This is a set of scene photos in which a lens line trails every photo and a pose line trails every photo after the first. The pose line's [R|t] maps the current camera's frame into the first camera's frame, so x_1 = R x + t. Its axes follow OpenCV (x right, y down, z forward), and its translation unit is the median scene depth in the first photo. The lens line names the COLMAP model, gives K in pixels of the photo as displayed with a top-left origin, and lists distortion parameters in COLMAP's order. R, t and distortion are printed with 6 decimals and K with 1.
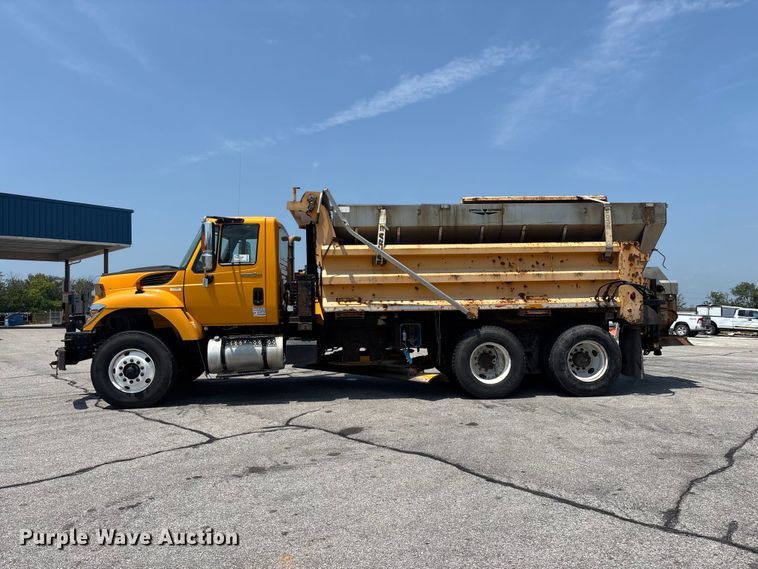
lens RADIAL K [[572.9, 0, 375.6], [0, 572.9, 286.1], [0, 0, 1]] dist [0.075619, -0.096159]
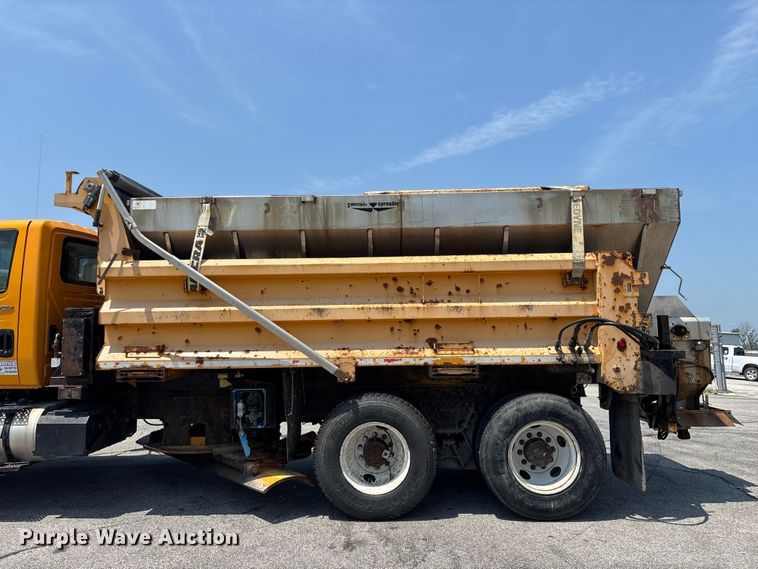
lens RADIAL K [[576.7, 0, 381.3], [0, 576.7, 278.7], [0, 0, 1]] dist [0.066314, -0.079648]
pose [[0.995433, -0.005647, -0.095297, 0.264220], [-0.001283, 0.997367, -0.072501, -0.006590], [0.095455, 0.072292, 0.992805, 0.397536]]
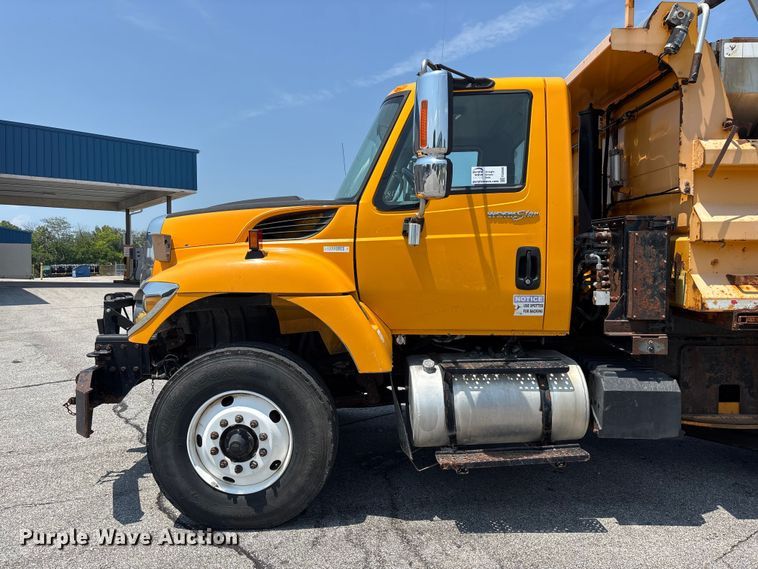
lens RADIAL K [[577.6, 0, 378.8], [0, 577.6, 279.8], [0, 0, 1]] dist [0.063797, -0.073621]
pose [[0.995926, 0.015949, -0.088758, -0.272773], [-0.010054, 0.997738, 0.066470, -0.000480], [0.089617, -0.065307, 0.993833, 0.572611]]
